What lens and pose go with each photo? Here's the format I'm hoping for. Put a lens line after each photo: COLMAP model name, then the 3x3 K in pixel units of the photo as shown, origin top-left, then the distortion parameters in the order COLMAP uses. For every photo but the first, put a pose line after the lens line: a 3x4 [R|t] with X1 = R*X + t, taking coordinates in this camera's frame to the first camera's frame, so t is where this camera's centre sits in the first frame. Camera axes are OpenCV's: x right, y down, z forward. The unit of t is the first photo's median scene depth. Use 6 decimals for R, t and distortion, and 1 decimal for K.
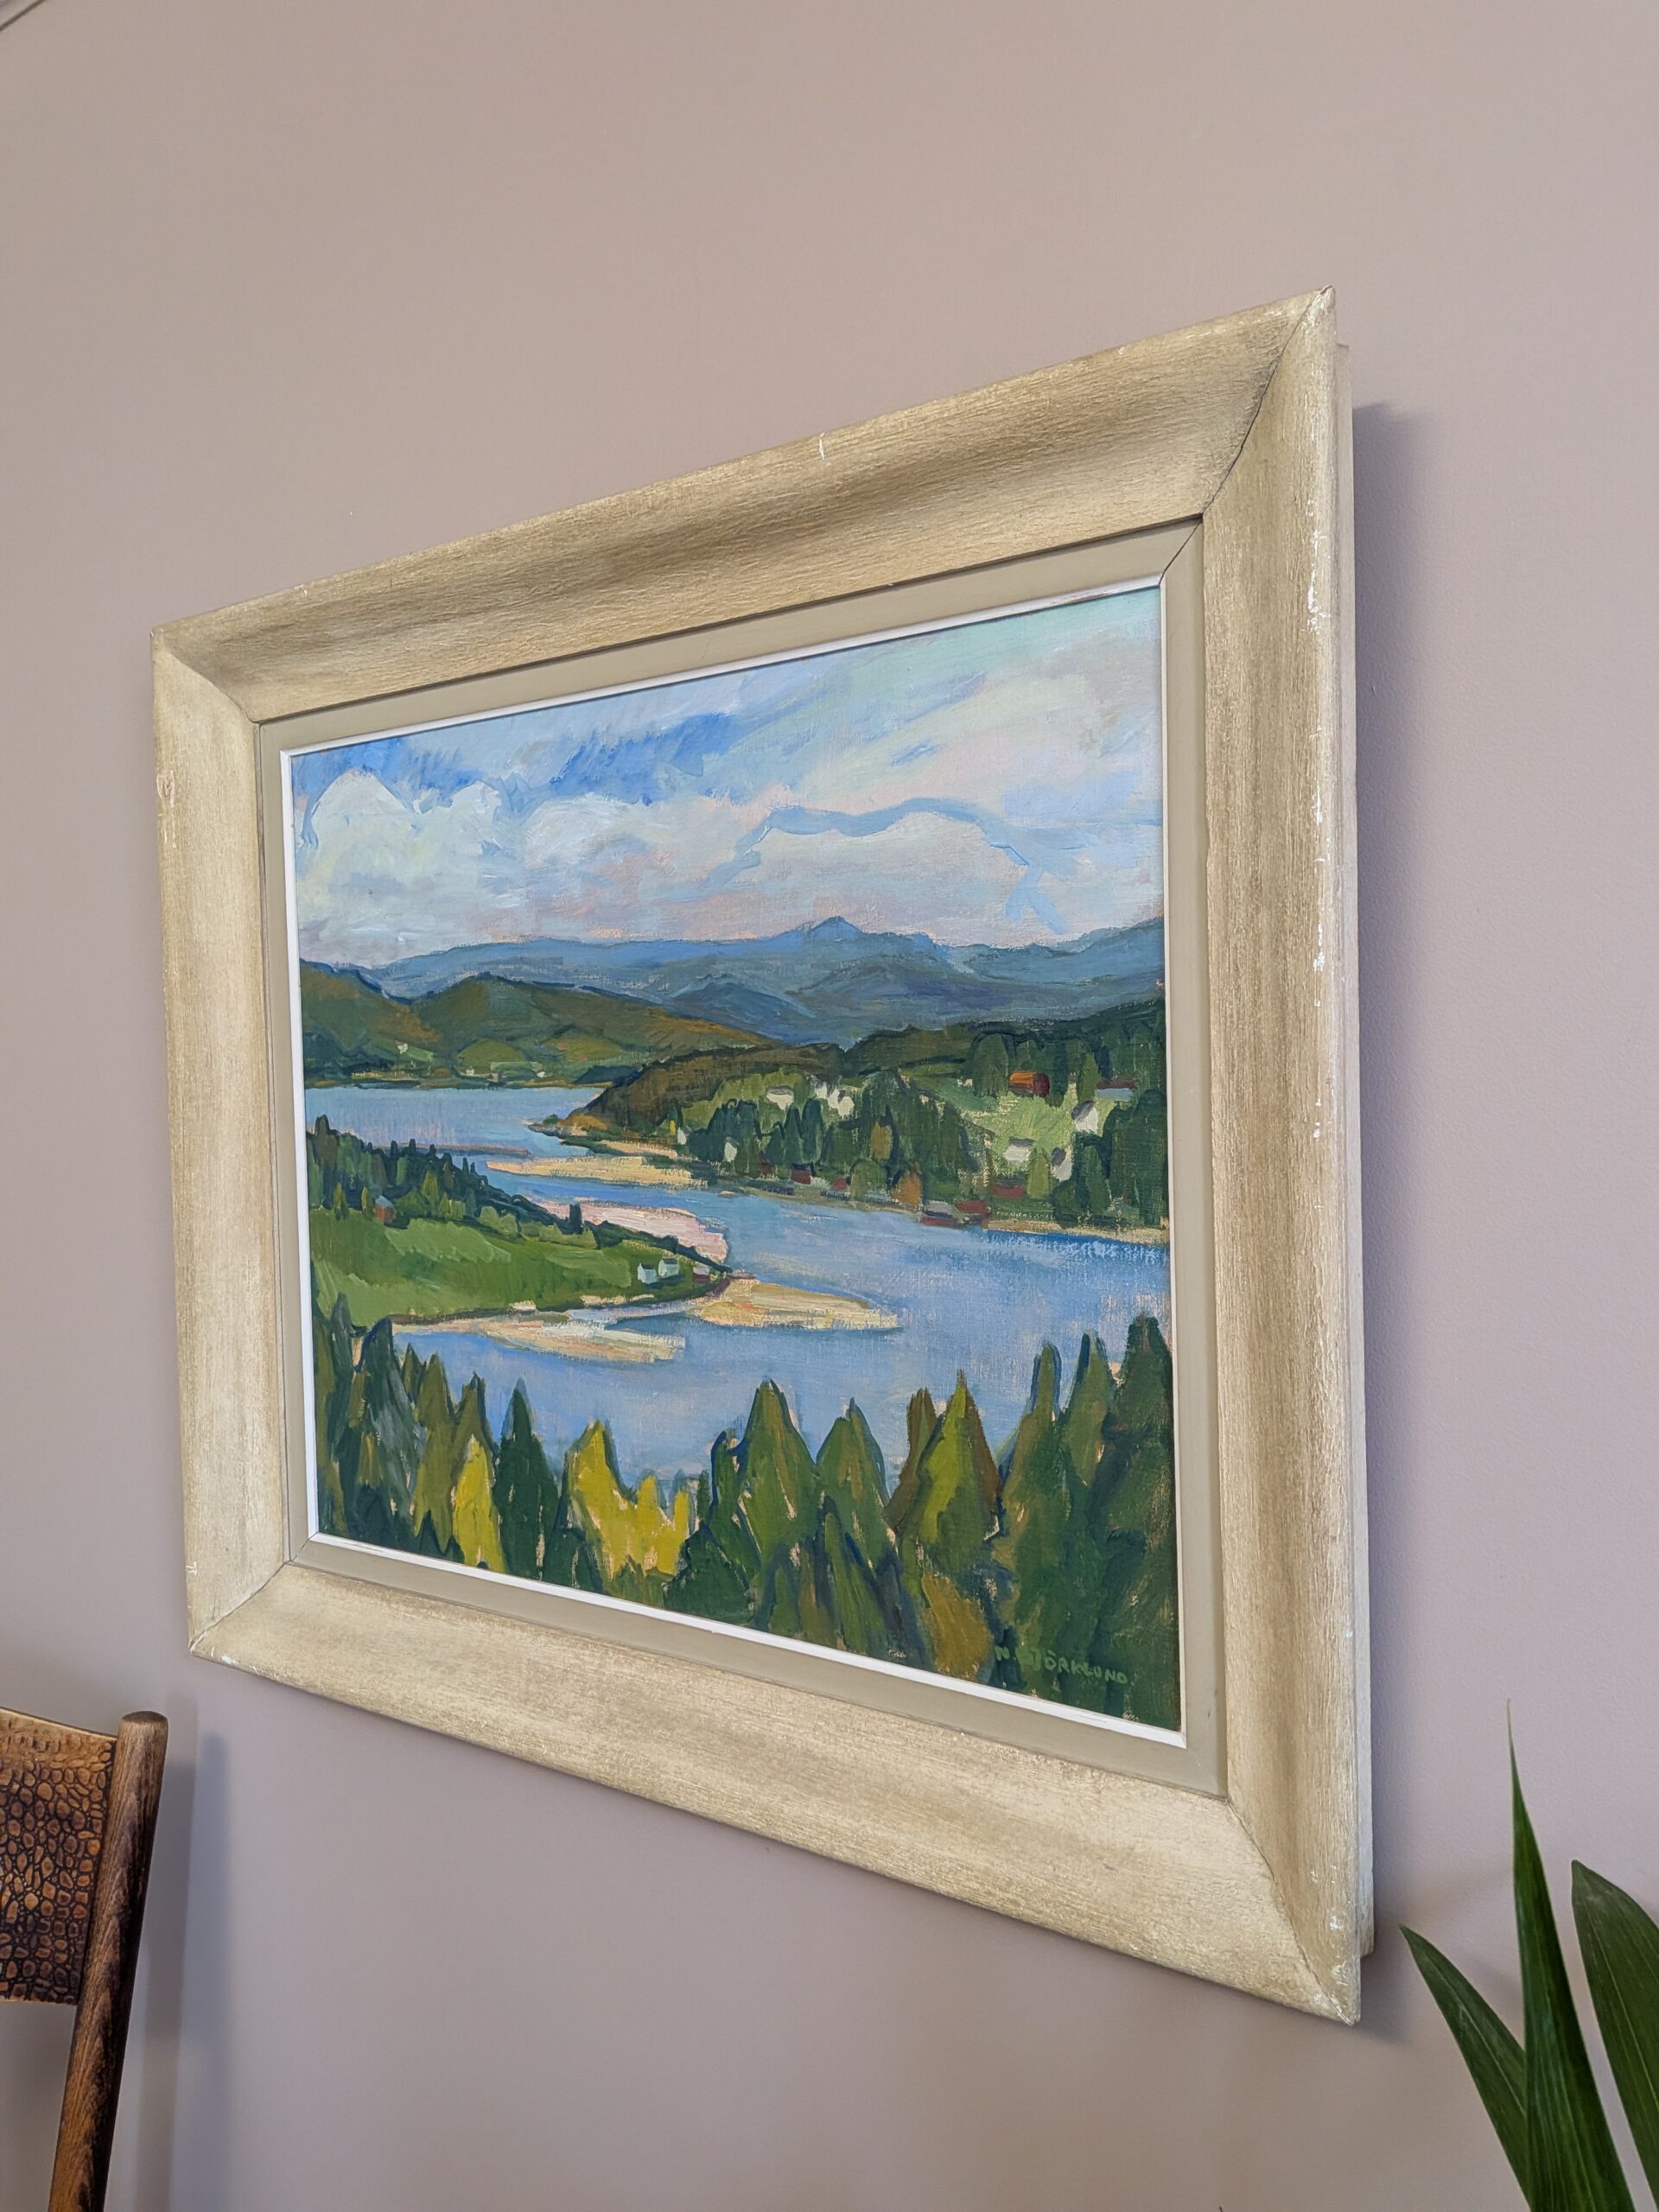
lens RADIAL K [[1653.3, 0, 820.2], [0, 1653.3, 1140.1], [0, 0, 1]] dist [0.117564, -0.232495]
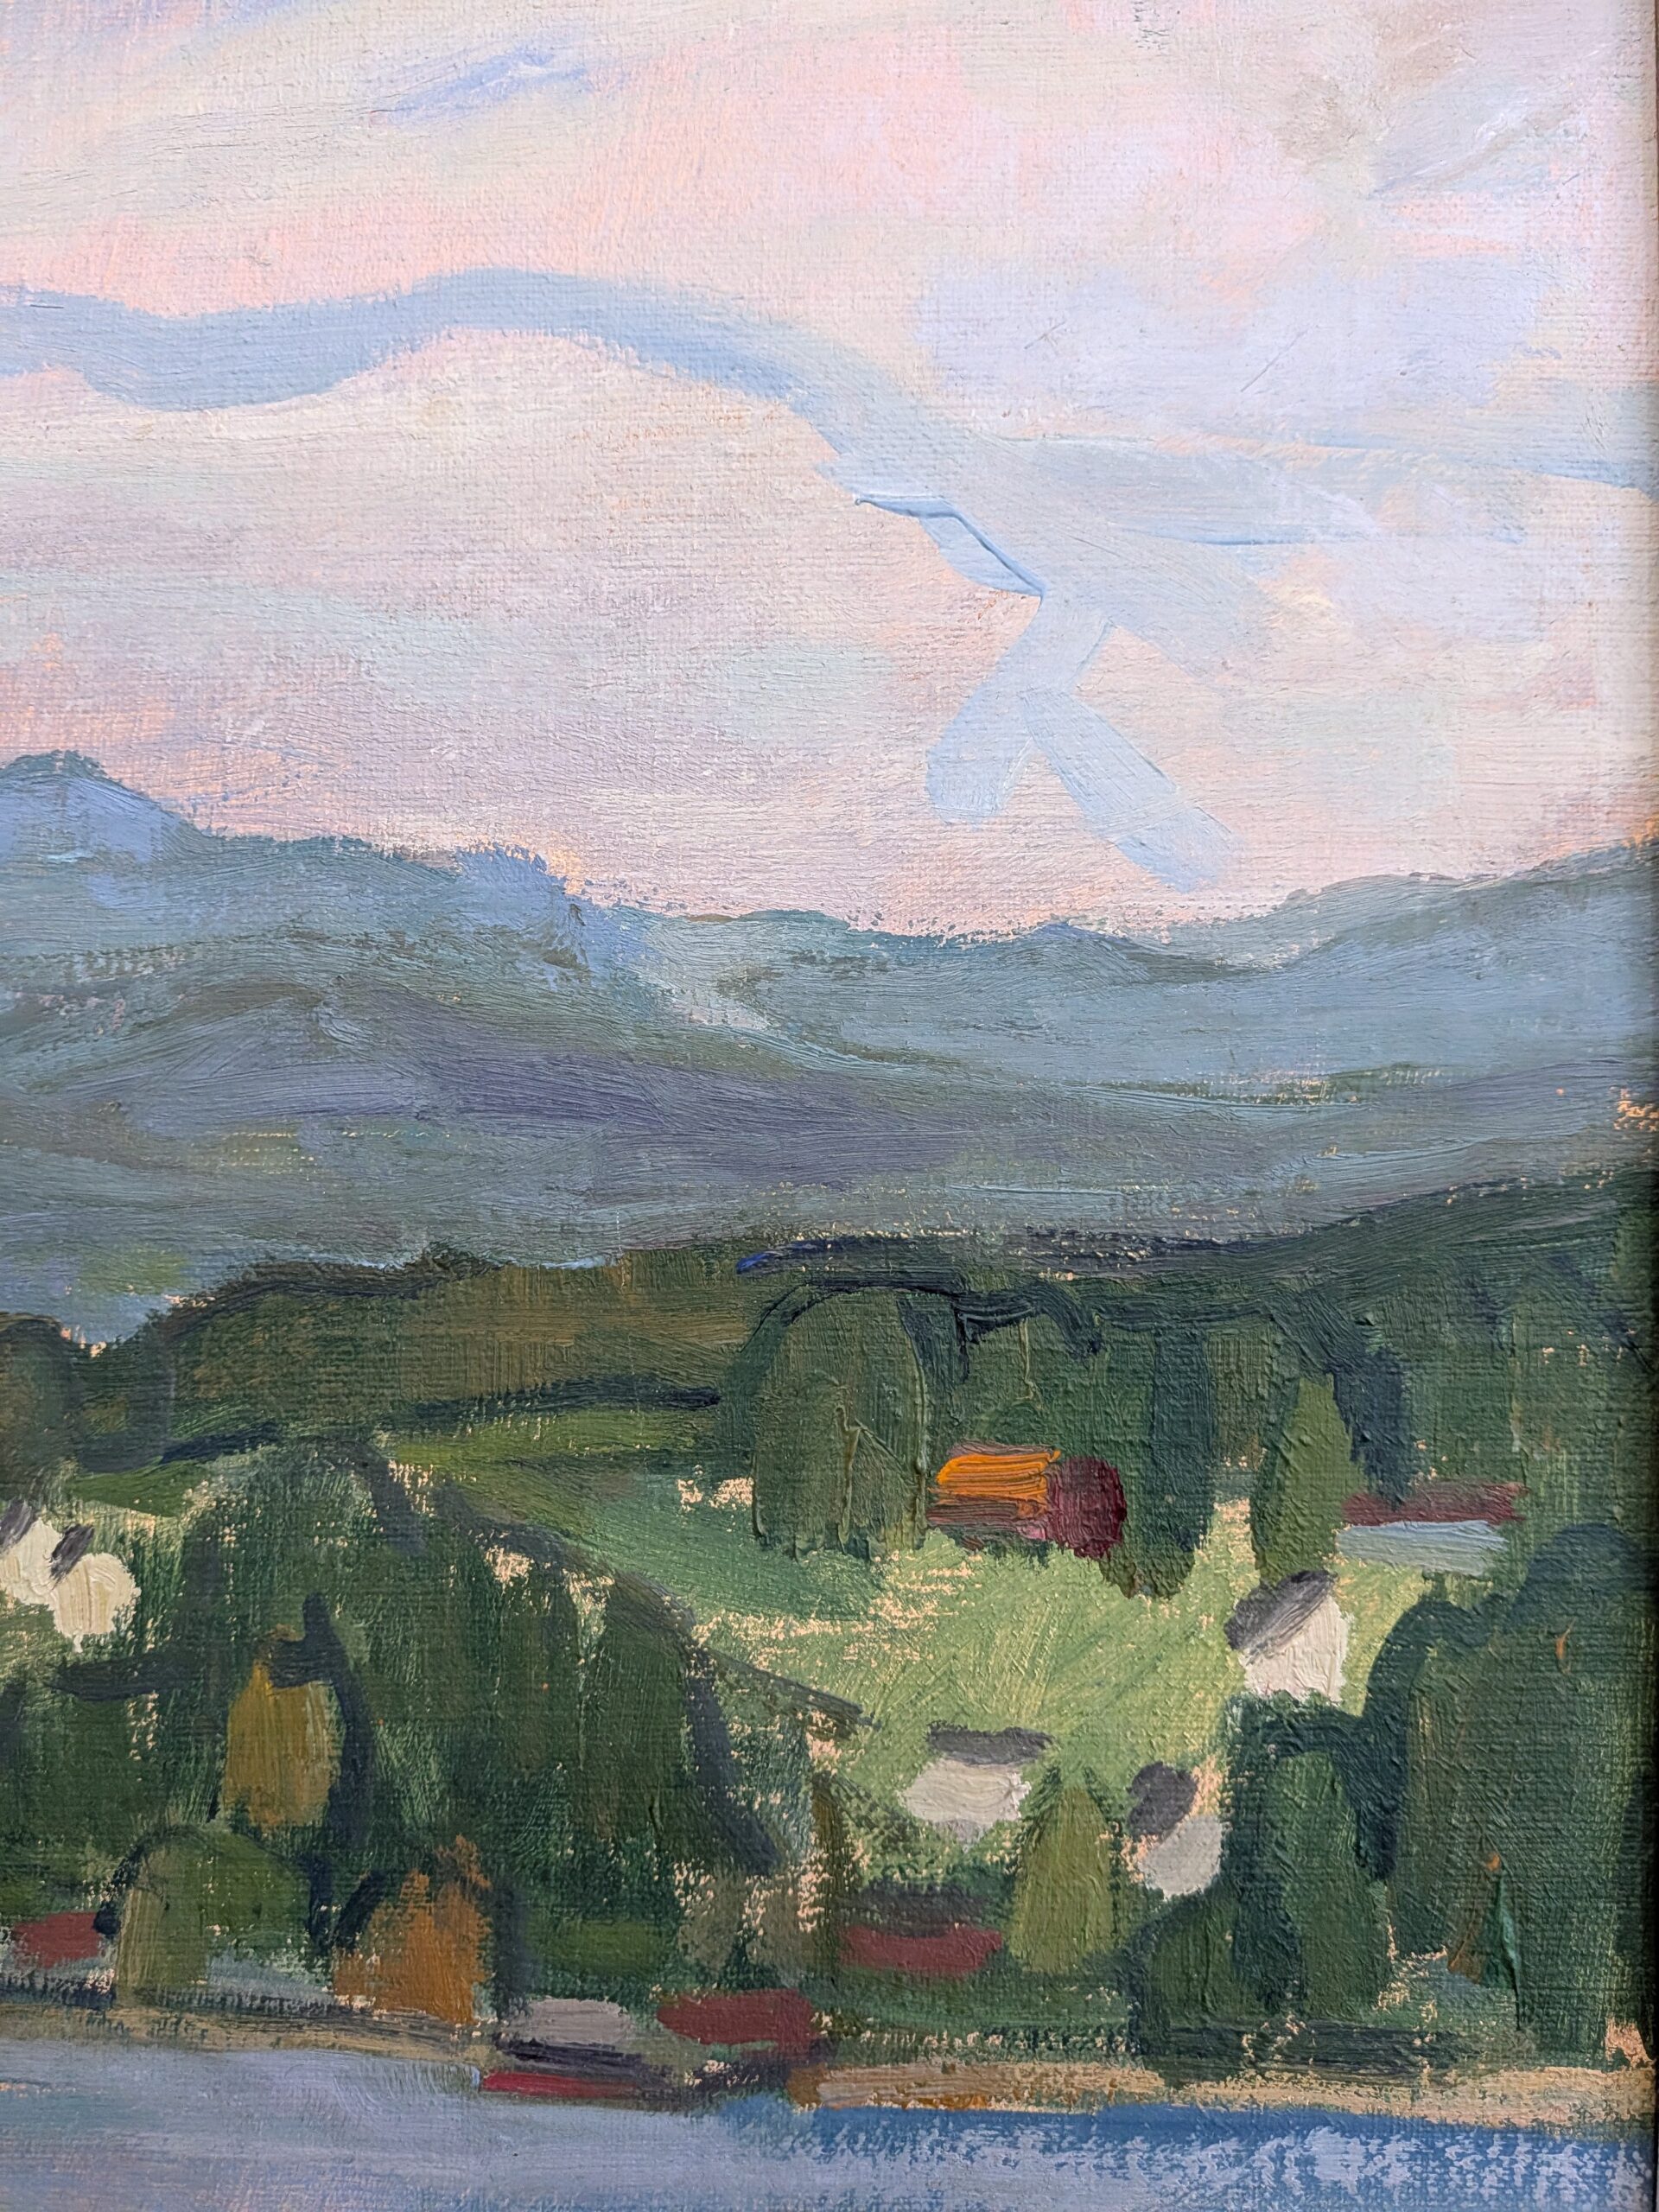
lens RADIAL K [[1594.7, 0, 819.7], [0, 1594.7, 1103.2], [0, 0, 1]] dist [0.093094, -0.204445]
pose [[0.812680, 0.011995, 0.582587, -0.030337], [0.021633, 0.998478, -0.050736, -0.069372], [-0.582309, 0.053835, 0.811183, 0.712762]]
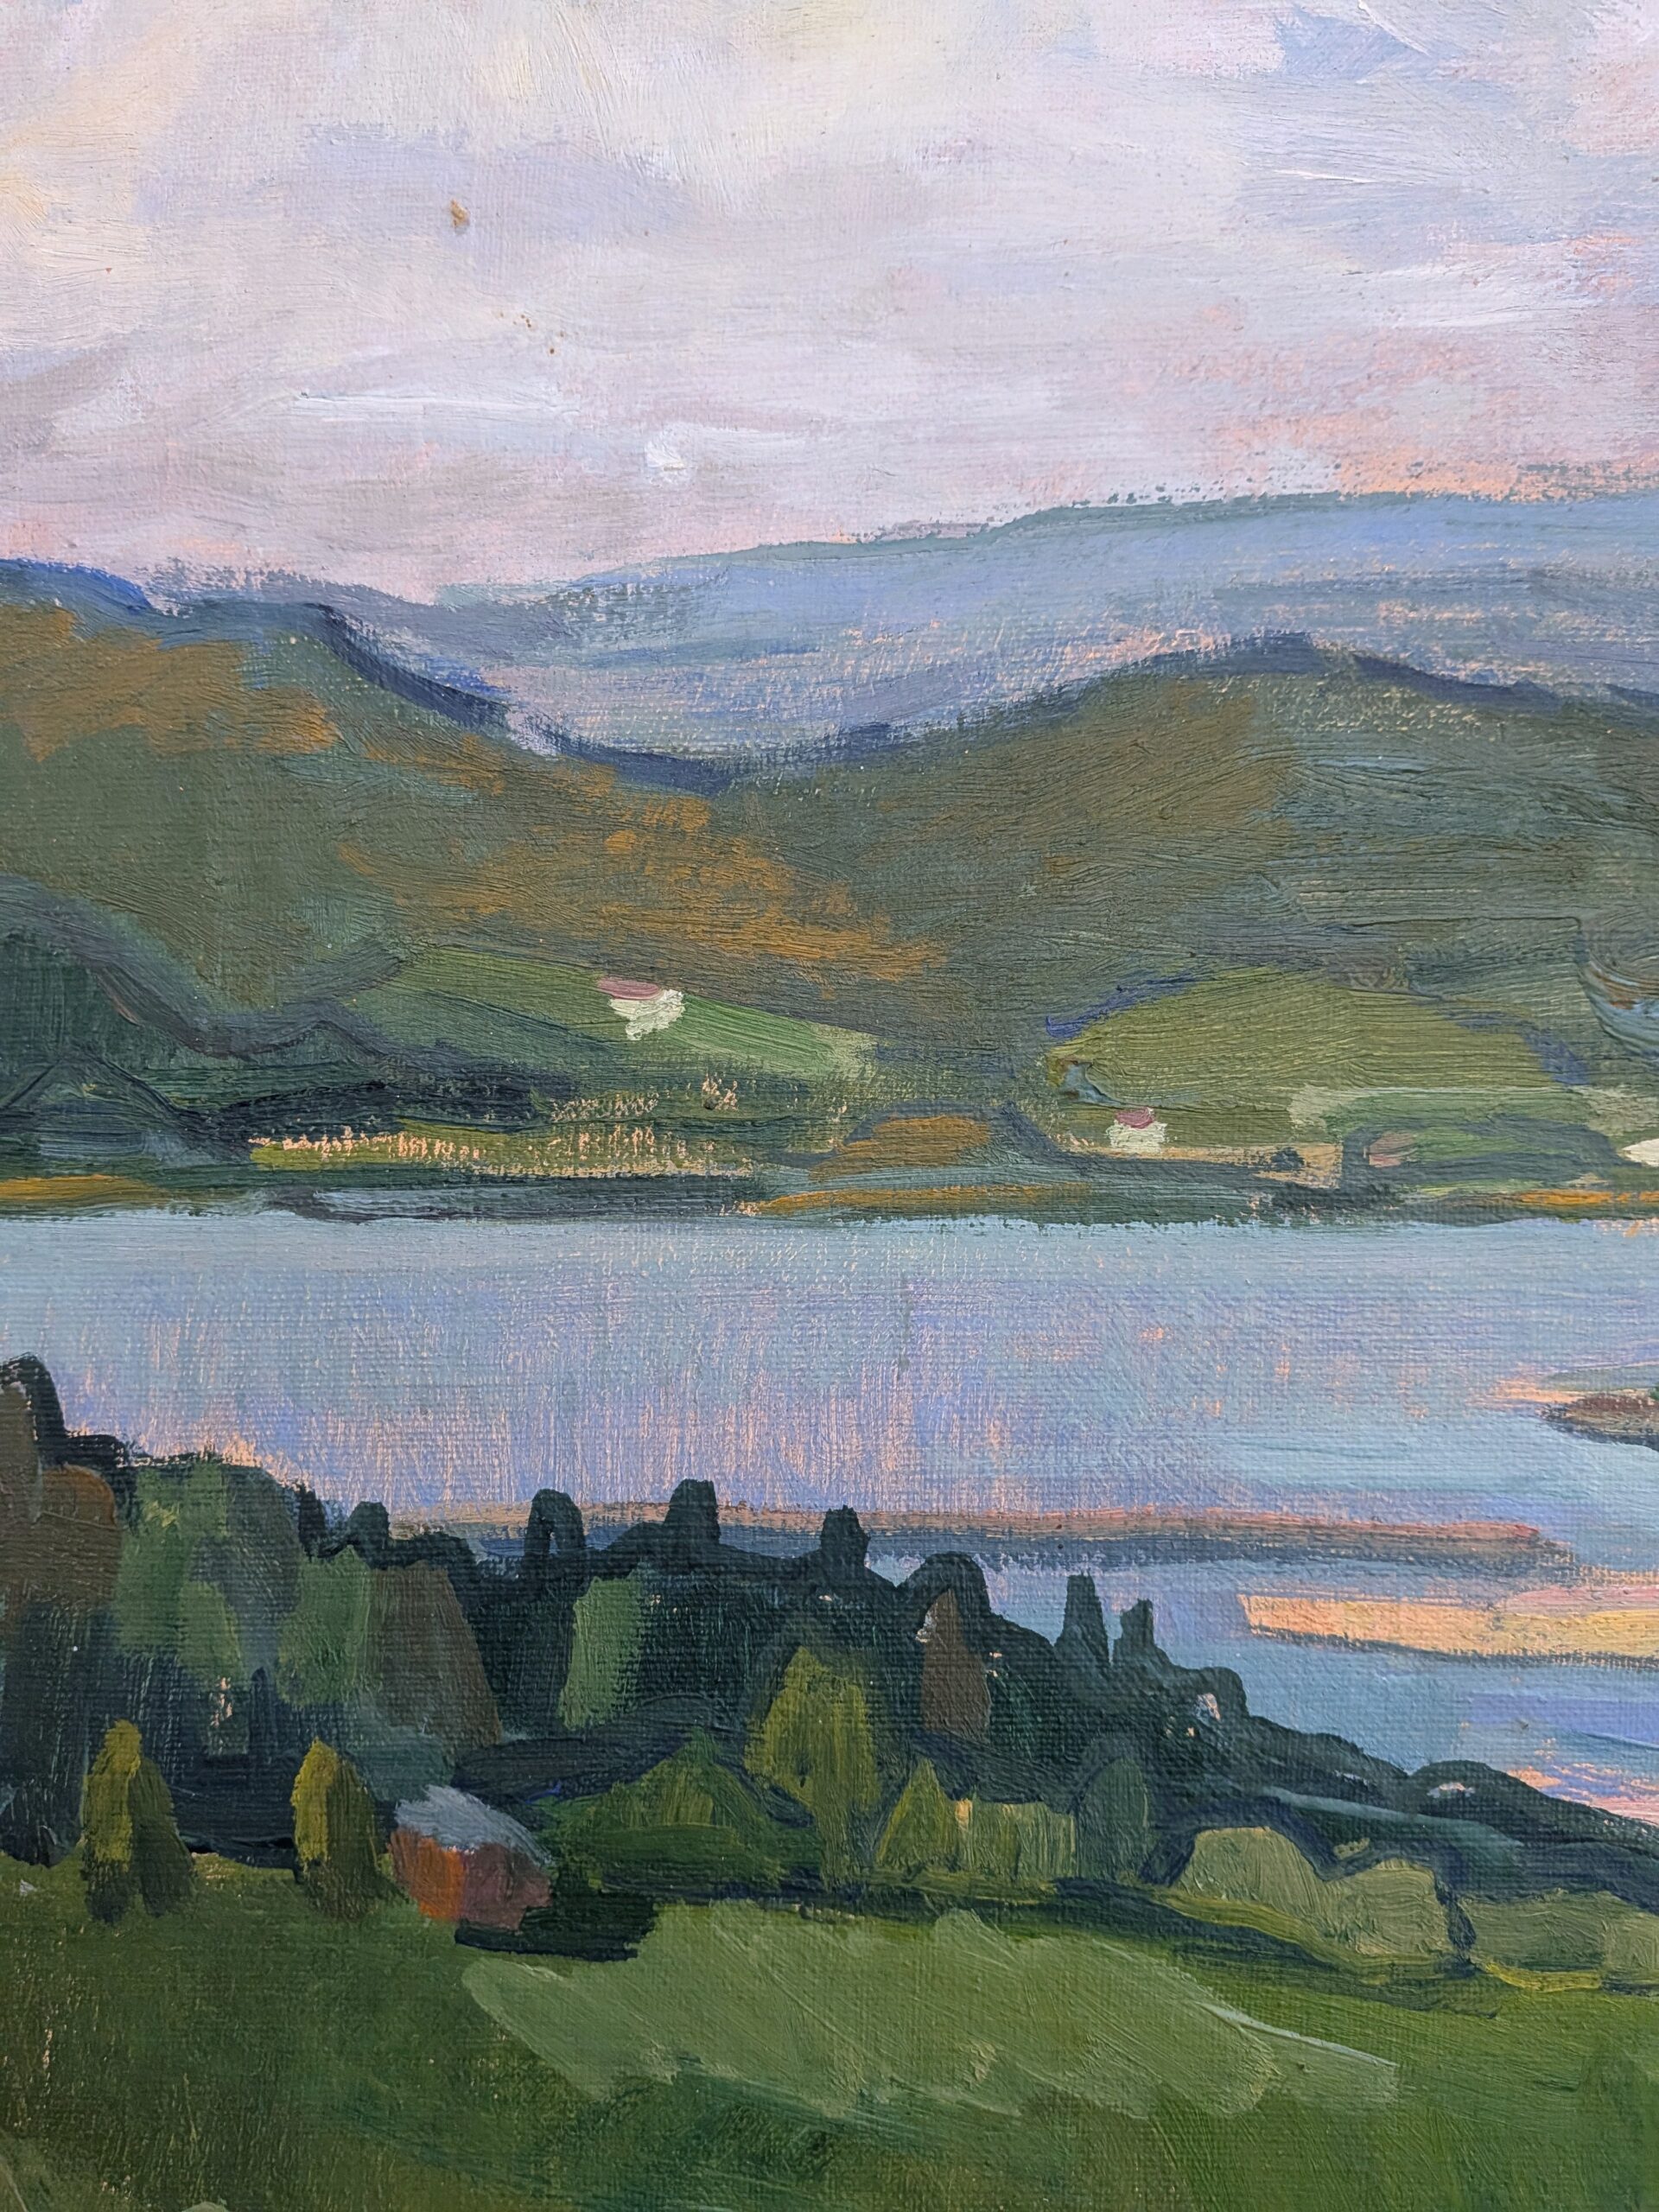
lens RADIAL K [[1594.7, 0, 819.7], [0, 1594.7, 1103.2], [0, 0, 1]] dist [0.093094, -0.204445]
pose [[0.846793, 0.031292, 0.531002, -0.382375], [0.014422, 0.996550, -0.081727, -0.033133], [-0.531727, 0.076864, 0.843420, 0.955289]]
